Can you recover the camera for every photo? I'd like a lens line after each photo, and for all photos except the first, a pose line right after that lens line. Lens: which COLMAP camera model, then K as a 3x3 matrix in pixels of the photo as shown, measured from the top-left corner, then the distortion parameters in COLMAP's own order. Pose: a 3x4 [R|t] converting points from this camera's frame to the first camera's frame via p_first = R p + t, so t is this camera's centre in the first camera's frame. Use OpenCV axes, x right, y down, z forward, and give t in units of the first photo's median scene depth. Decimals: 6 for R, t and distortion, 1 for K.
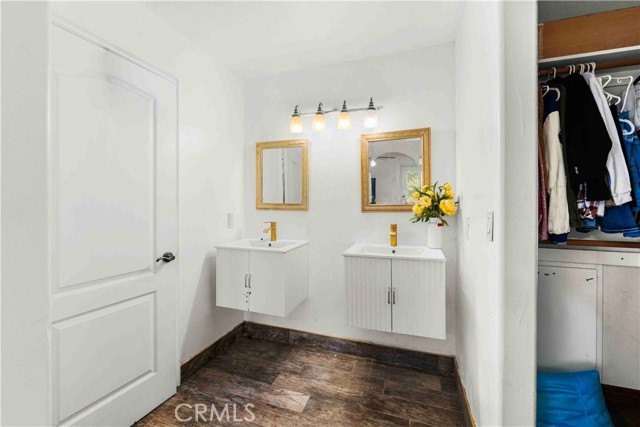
lens RADIAL K [[267.3, 0, 319.0], [0, 267.3, 208.0], [0, 0, 1]] dist [0.000182, -0.000124]
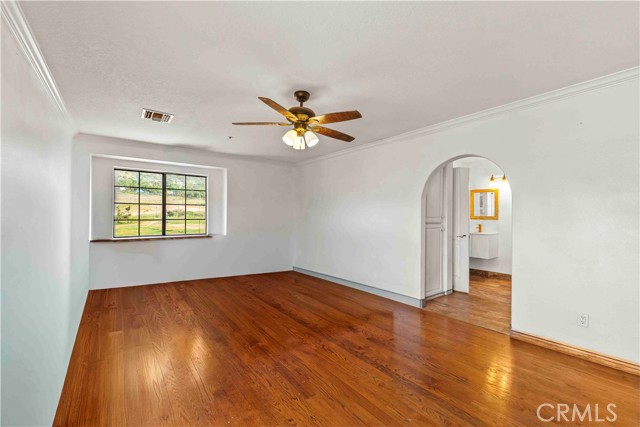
lens RADIAL K [[267.3, 0, 318.7], [0, 267.3, 216.6], [0, 0, 1]] dist [0.000182, -0.000124]
pose [[0.831064, 0.000631, -0.556176, -0.041528], [-0.003711, 0.999983, -0.004411, -0.001102], [0.556164, 0.005730, 0.831053, -1.726565]]
